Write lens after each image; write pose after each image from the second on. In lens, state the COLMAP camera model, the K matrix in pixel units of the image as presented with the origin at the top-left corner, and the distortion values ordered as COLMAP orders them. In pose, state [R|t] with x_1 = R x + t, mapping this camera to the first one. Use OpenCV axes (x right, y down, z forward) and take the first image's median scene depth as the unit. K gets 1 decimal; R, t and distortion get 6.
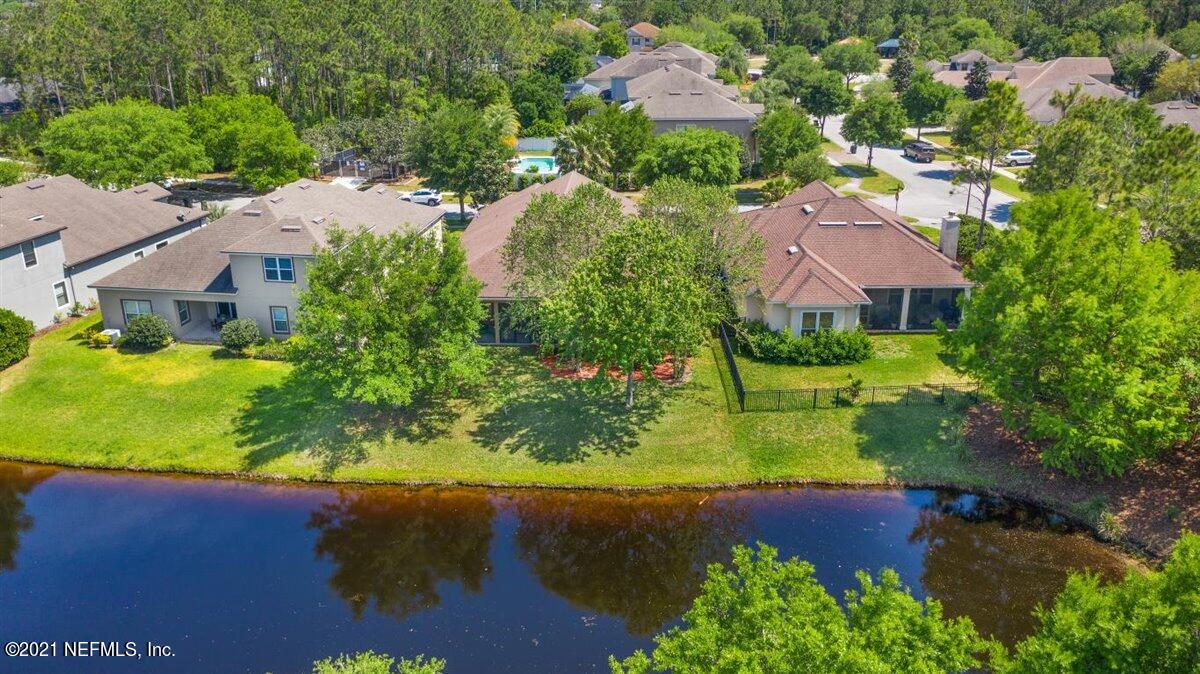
lens RADIAL K [[972.2, 0, 600.0], [0, 972.2, 337.0], [0, 0, 1]] dist [0.002880, 0.001427]
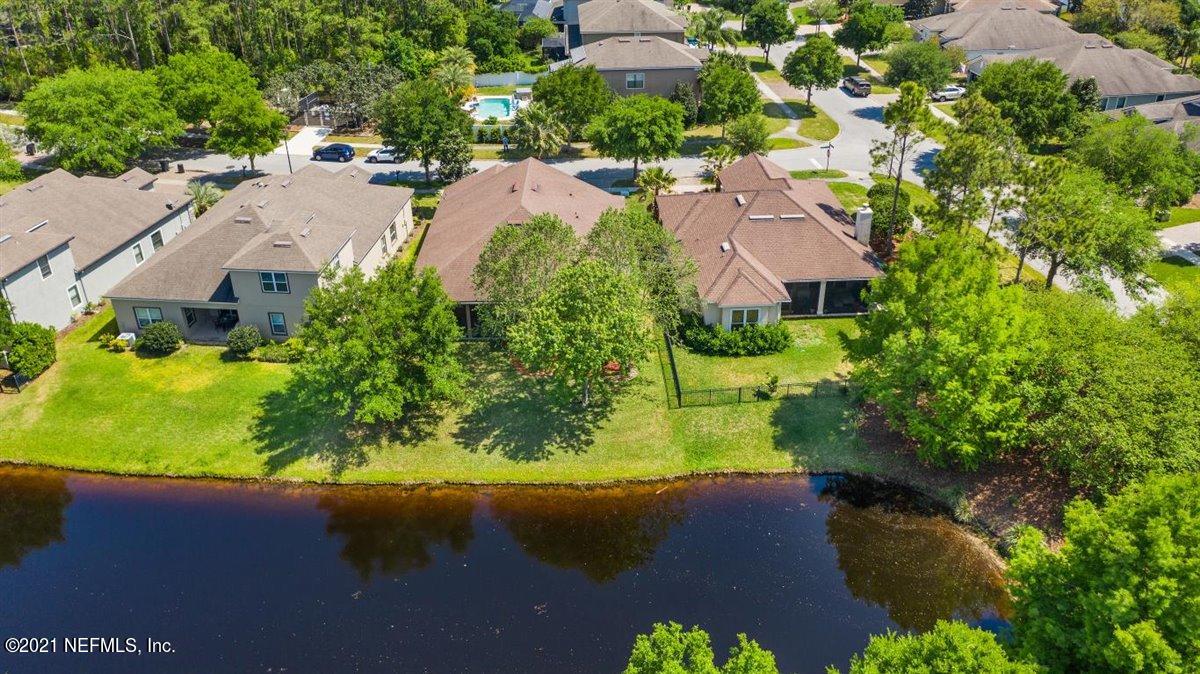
lens RADIAL K [[972.2, 0, 600.0], [0, 972.2, 337.0], [0, 0, 1]] dist [0.002880, 0.001427]
pose [[0.998924, -0.027660, 0.037221, 0.005927], [0.021759, 0.988367, 0.150520, -0.182460], [-0.040952, -0.149549, 0.987906, -0.159167]]
